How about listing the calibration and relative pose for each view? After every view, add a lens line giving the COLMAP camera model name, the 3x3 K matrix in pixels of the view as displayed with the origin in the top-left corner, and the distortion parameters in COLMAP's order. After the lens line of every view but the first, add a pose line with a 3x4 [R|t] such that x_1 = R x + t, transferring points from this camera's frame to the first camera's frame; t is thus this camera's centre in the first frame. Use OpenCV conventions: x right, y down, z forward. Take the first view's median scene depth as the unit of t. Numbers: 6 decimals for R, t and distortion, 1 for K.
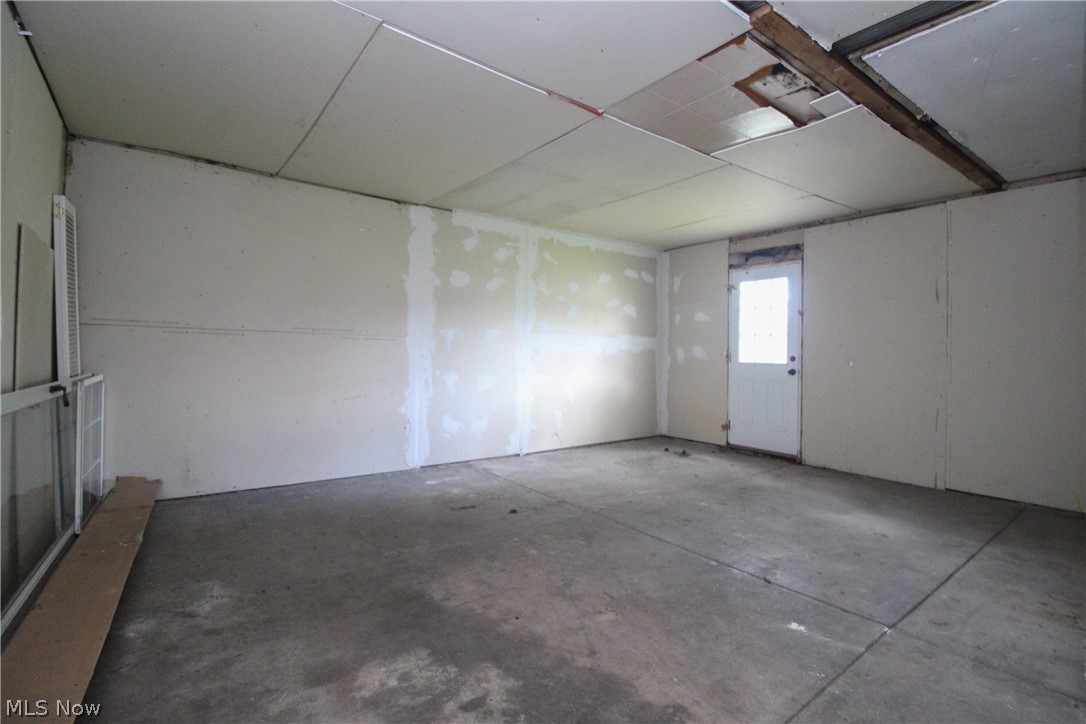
lens RADIAL K [[512.8, 0, 549.6], [0, 512.8, 357.9], [0, 0, 1]] dist [-0.002341, -0.011314]
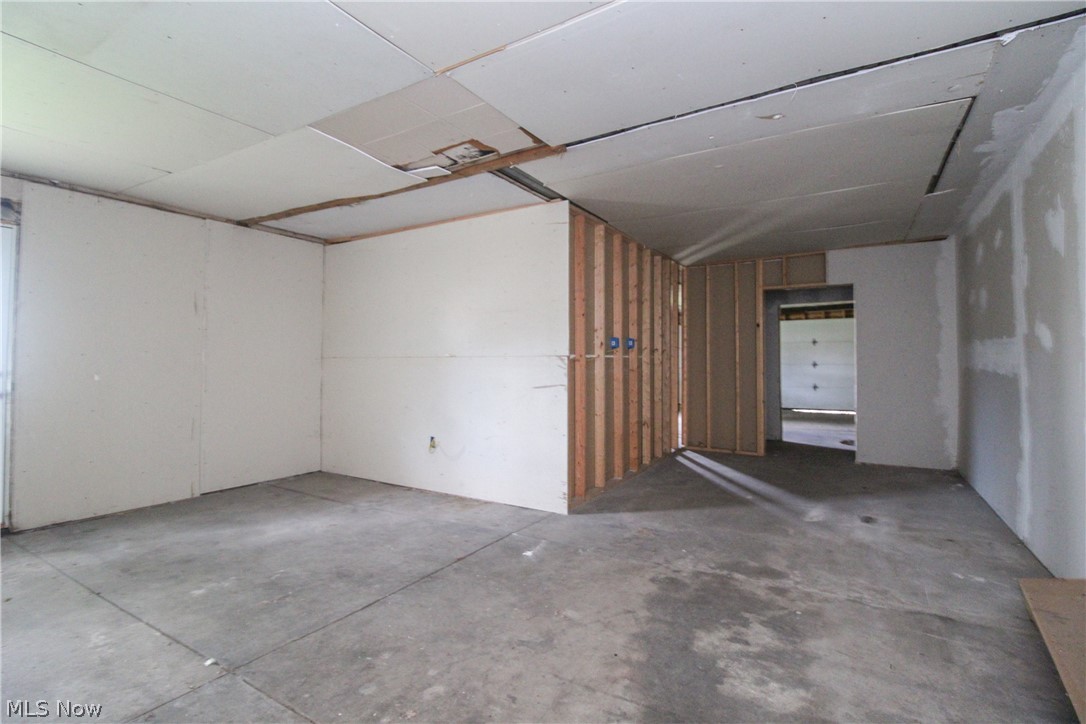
lens RADIAL K [[512.8, 0, 546.1], [0, 512.8, 356.3], [0, 0, 1]] dist [-0.002341, -0.011314]
pose [[-0.372687, -0.004707, 0.927945, -0.906868], [0.004322, 0.999967, 0.006808, -0.057193], [-0.927947, 0.006548, -0.372655, 1.486176]]
